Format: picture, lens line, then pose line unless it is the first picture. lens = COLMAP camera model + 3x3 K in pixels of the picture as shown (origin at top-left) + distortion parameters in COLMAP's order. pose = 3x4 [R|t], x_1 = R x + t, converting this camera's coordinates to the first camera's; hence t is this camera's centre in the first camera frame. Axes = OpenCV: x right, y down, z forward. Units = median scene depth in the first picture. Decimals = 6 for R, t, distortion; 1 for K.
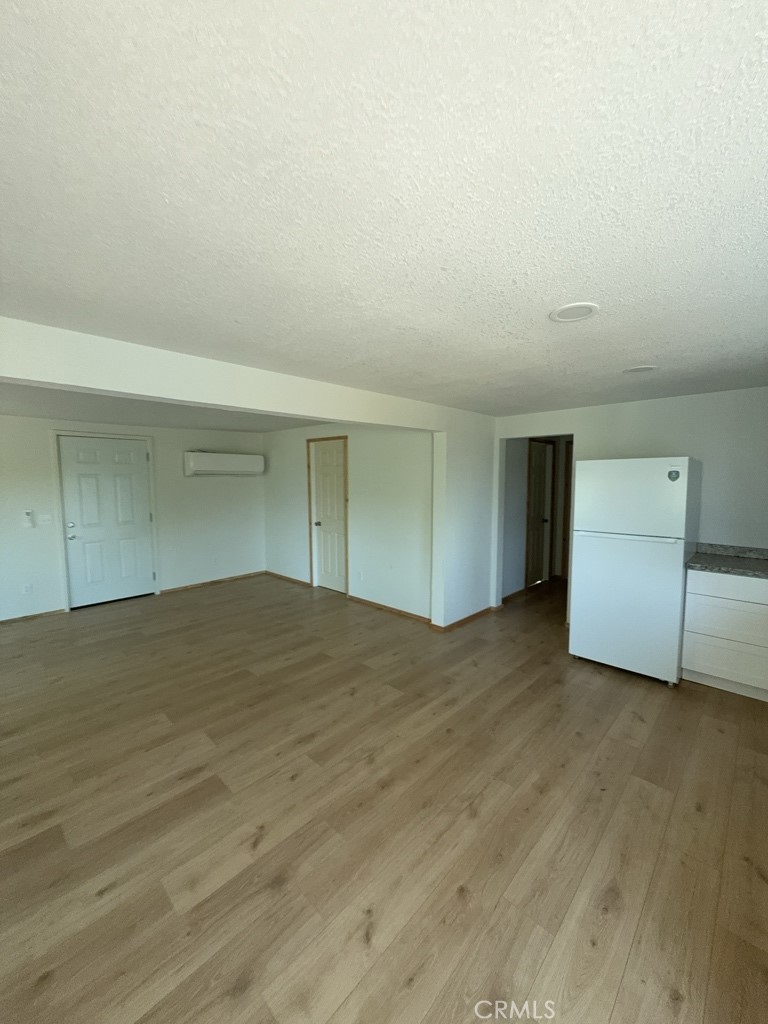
lens RADIAL K [[409.0, 0, 384.0], [0, 409.0, 512.0], [0, 0, 1]] dist [0.000756, 0.000214]
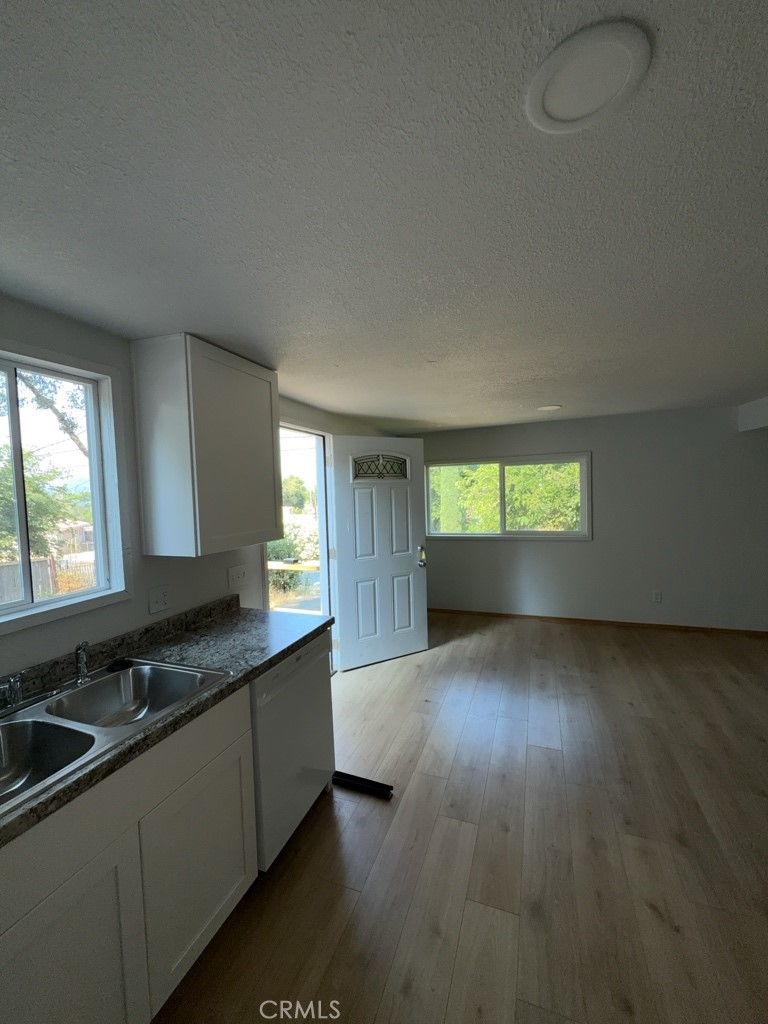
lens RADIAL K [[409.0, 0, 384.0], [0, 409.0, 512.0], [0, 0, 1]] dist [0.000756, 0.000214]
pose [[-0.922447, 0.053845, -0.382352, 0.628613], [0.003752, 0.991432, 0.130567, -0.092174], [0.386106, 0.119006, -0.914746, 1.024952]]
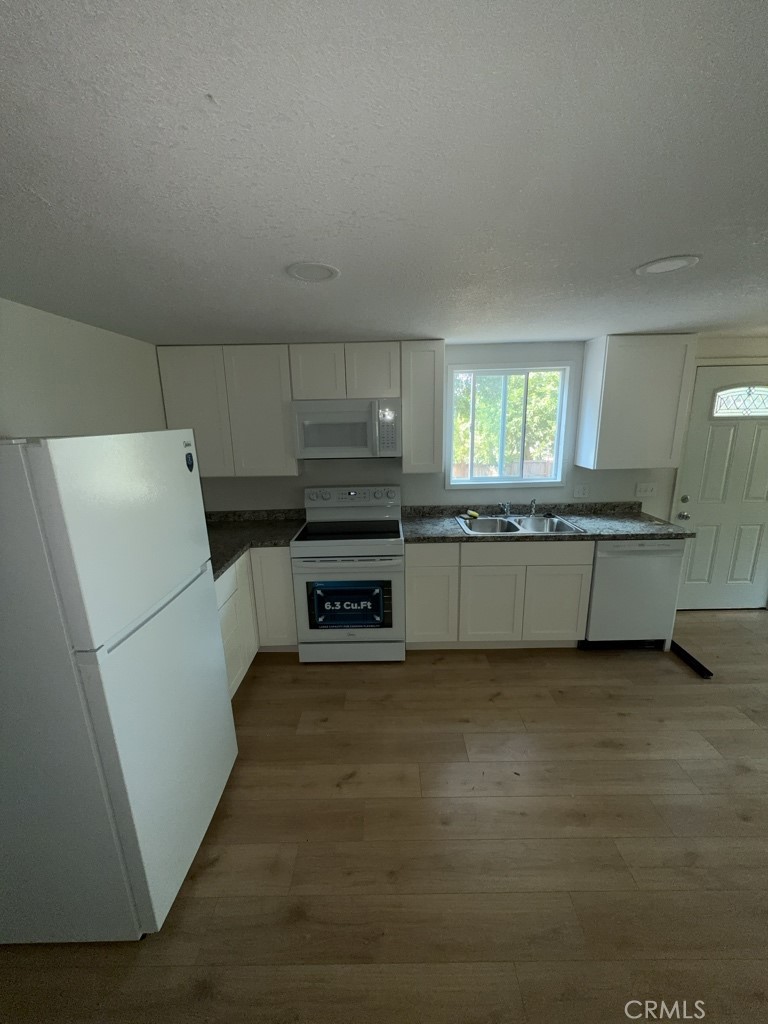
lens RADIAL K [[409.0, 0, 384.0], [0, 409.0, 512.0], [0, 0, 1]] dist [0.000756, 0.000214]
pose [[-0.683748, -0.150050, 0.714124, 0.137224], [0.083400, 0.956149, 0.280757, -0.215551], [-0.724936, 0.251525, -0.641251, 1.614260]]
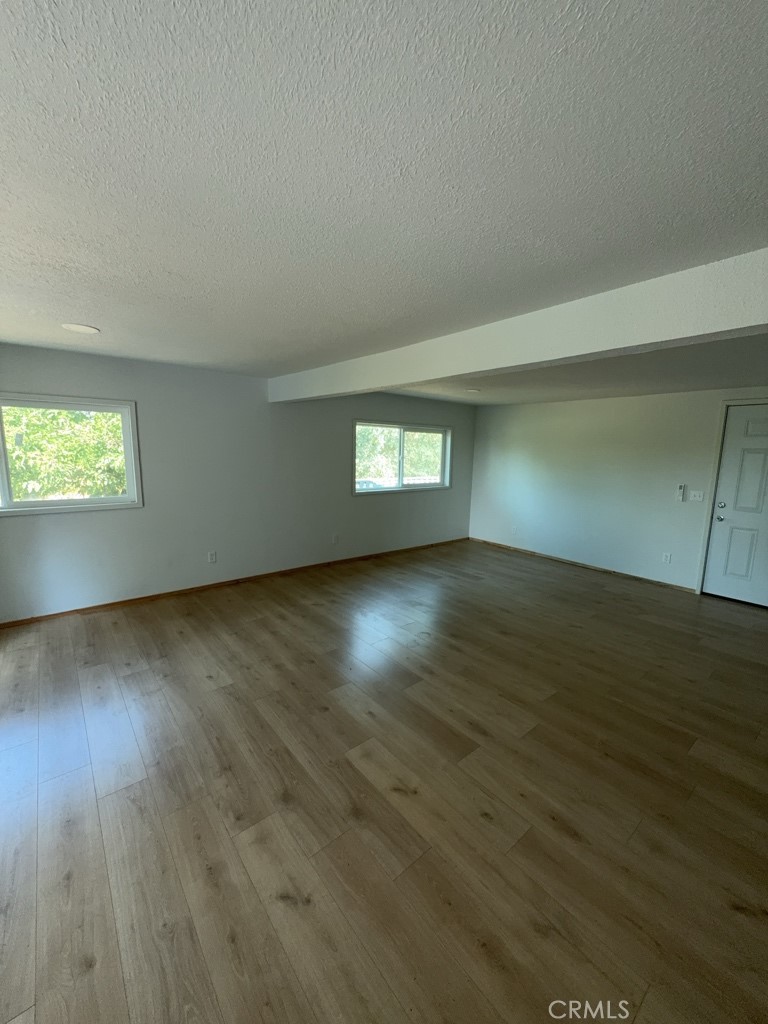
lens RADIAL K [[409.0, 0, 384.0], [0, 409.0, 512.0], [0, 0, 1]] dist [0.000756, 0.000214]
pose [[-0.127203, 0.150246, -0.980431, 0.500855], [-0.103032, 0.981112, 0.163718, -0.055092], [0.986511, 0.121841, -0.109320, 0.796147]]
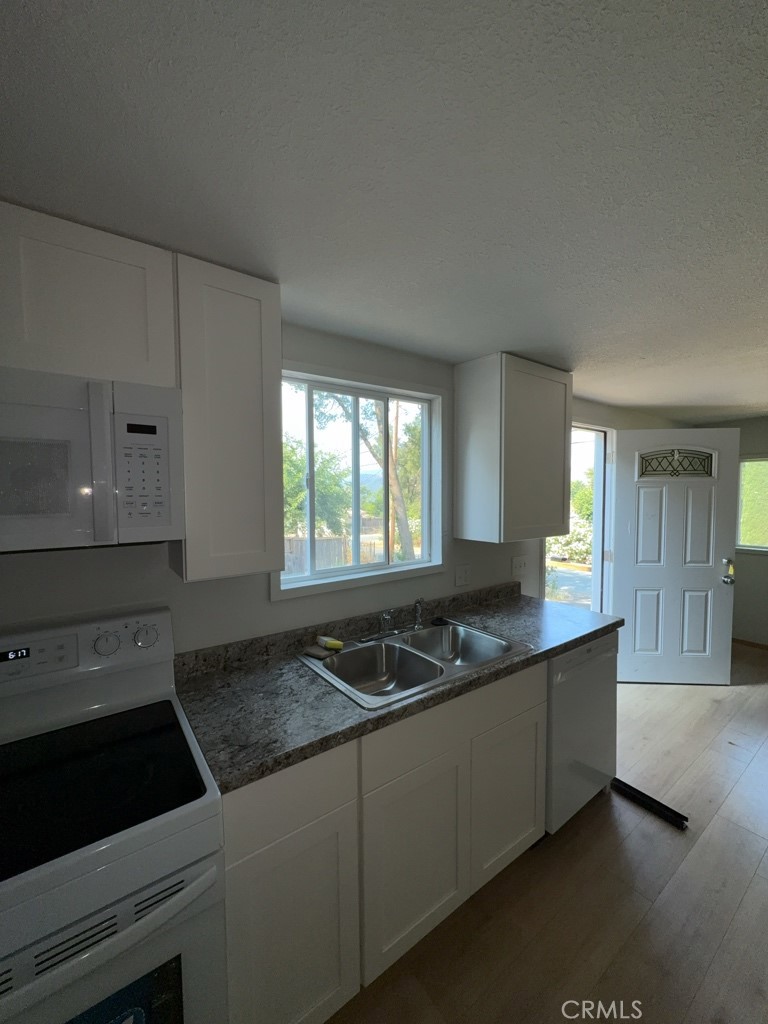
lens RADIAL K [[409.0, 0, 384.0], [0, 409.0, 512.0], [0, 0, 1]] dist [0.000756, 0.000214]
pose [[-0.983200, 0.003410, 0.182502, 0.752778], [0.027177, 0.991416, 0.127890, -0.099418], [-0.180499, 0.130701, -0.974852, 1.110156]]
